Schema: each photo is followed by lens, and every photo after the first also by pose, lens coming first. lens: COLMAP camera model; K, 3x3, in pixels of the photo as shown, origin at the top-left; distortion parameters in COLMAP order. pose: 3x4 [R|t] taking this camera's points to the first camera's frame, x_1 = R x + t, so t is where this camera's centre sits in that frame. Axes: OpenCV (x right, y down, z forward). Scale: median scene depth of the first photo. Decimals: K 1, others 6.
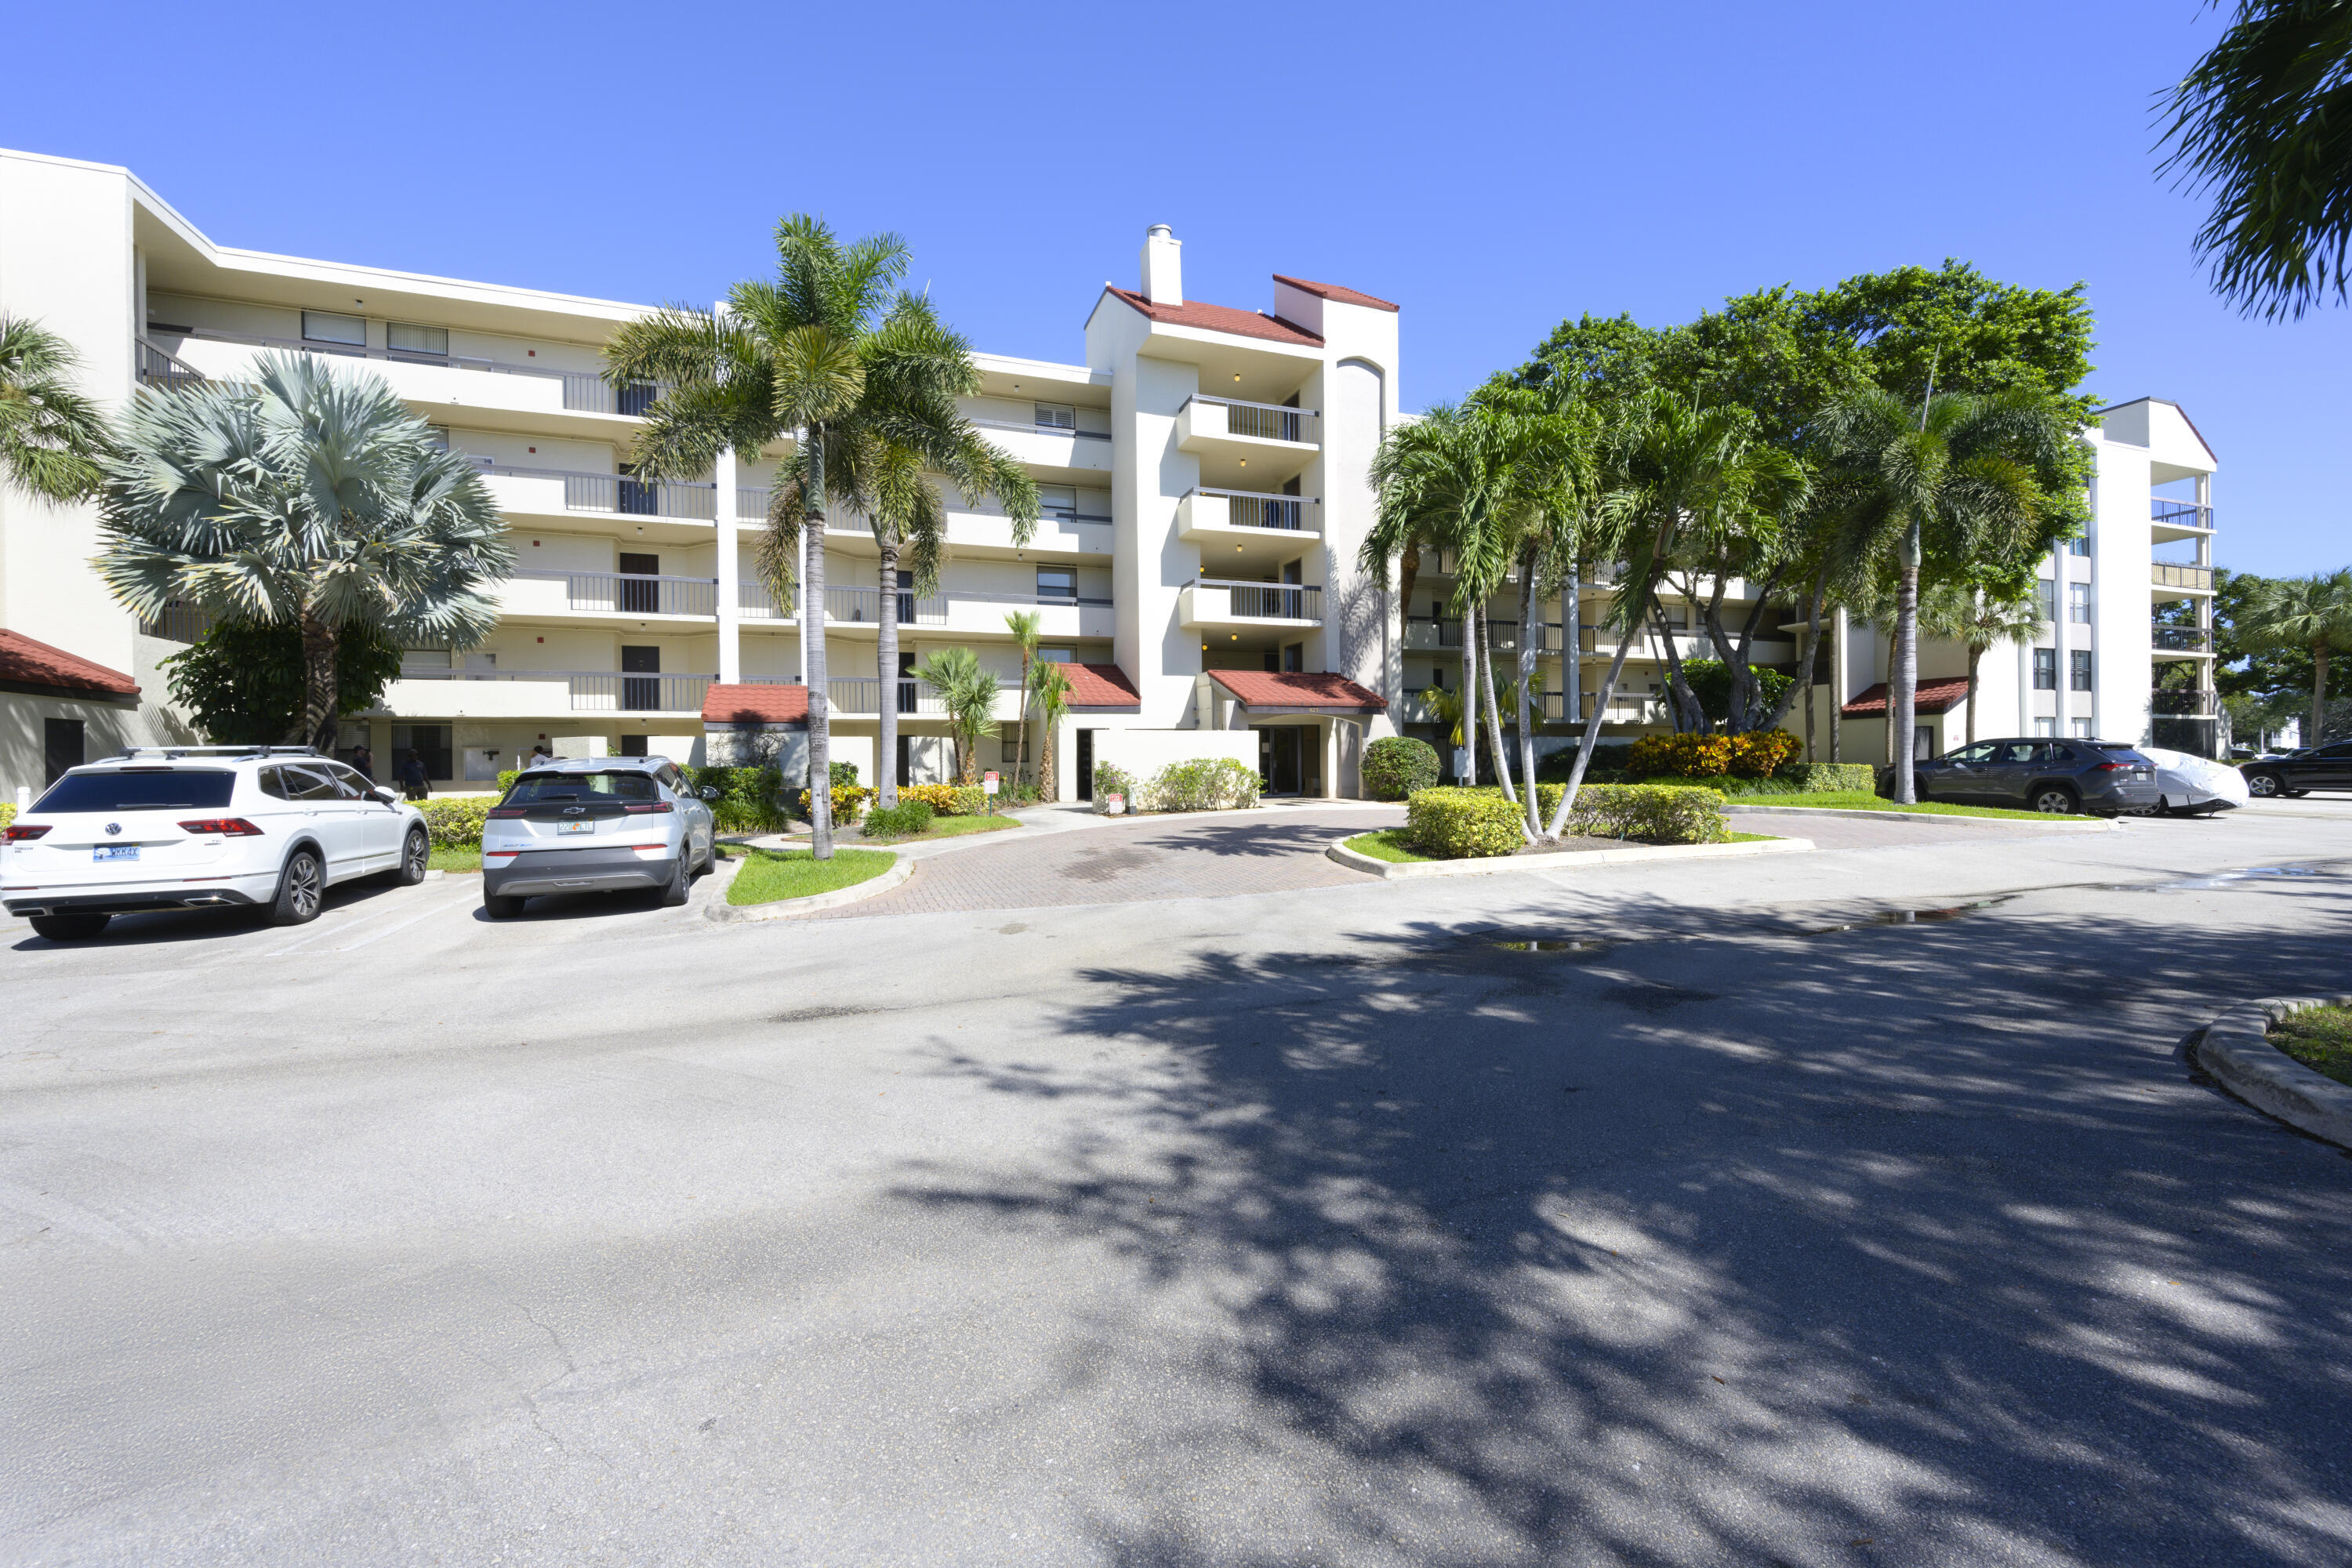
lens RADIAL K [[925.0, 0, 1172.6], [0, 925.0, 775.4], [0, 0, 1]] dist [-0.001872, 0.000871]
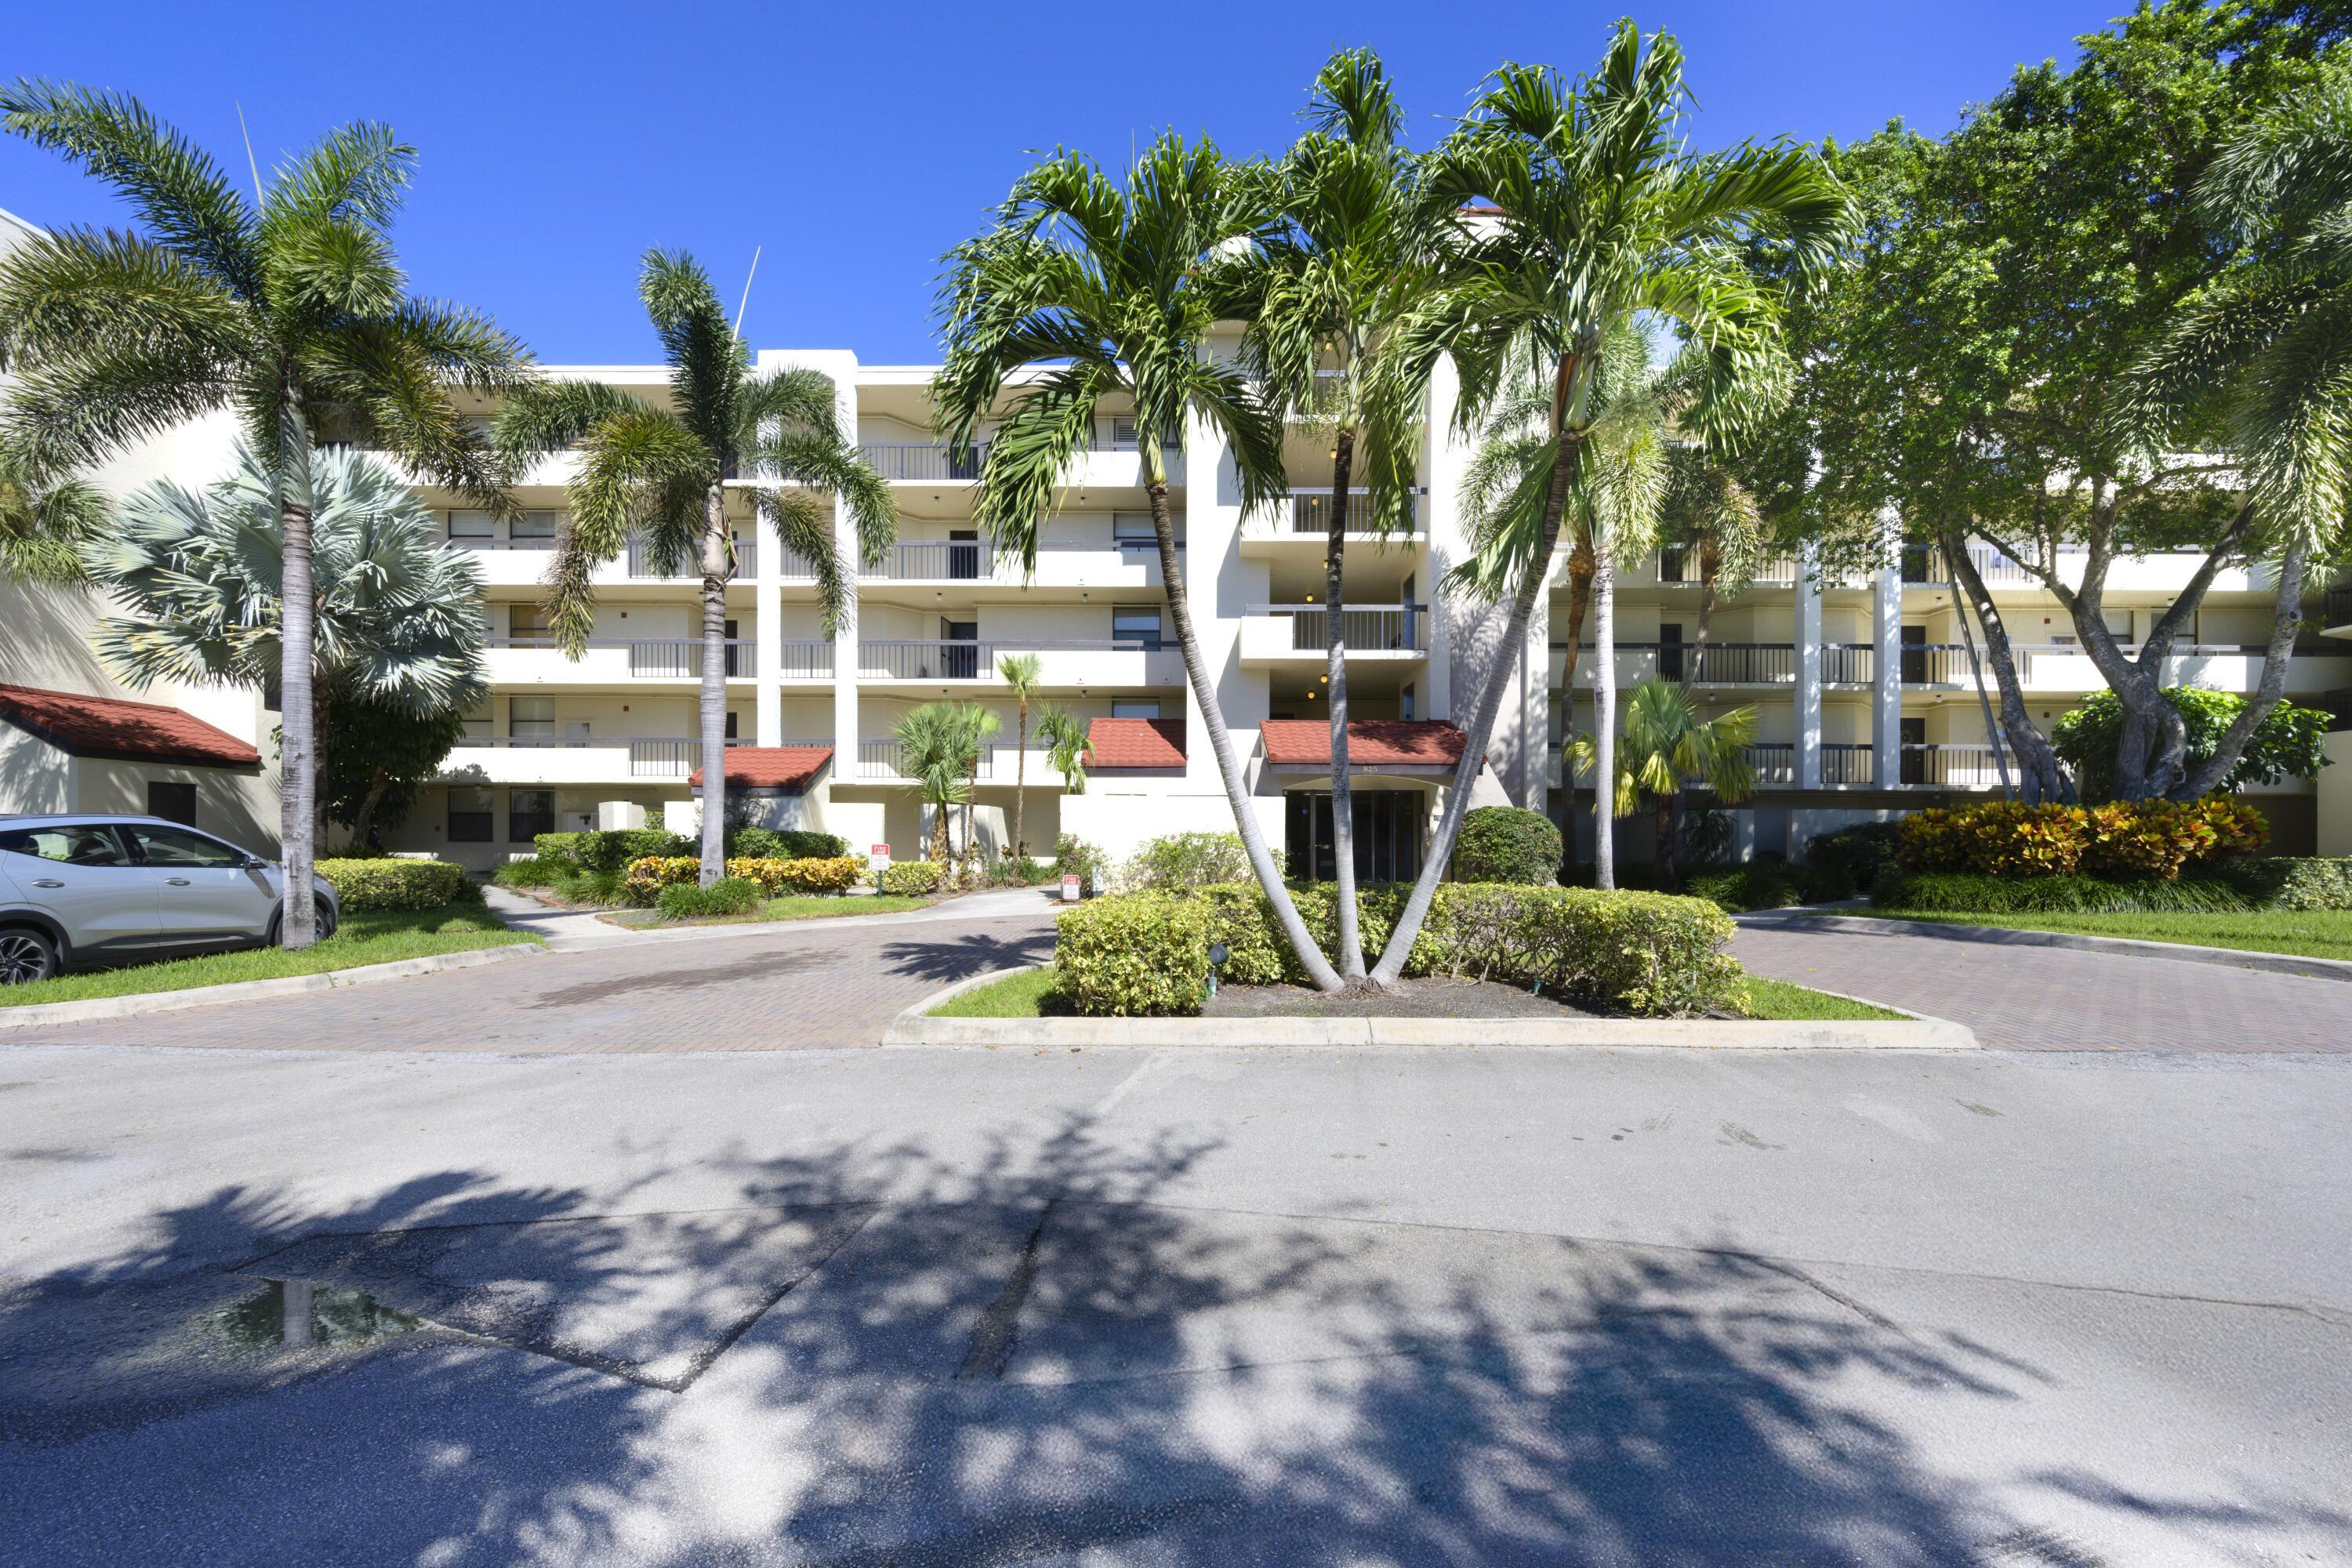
lens RADIAL K [[925.0, 0, 1233.8], [0, 925.0, 850.5], [0, 0, 1]] dist [-0.001872, 0.000871]
pose [[0.934224, 0.021186, -0.356056, 0.309171], [-0.021131, 0.999769, 0.004045, -0.006631], [0.356060, 0.003745, 0.934456, 0.269192]]
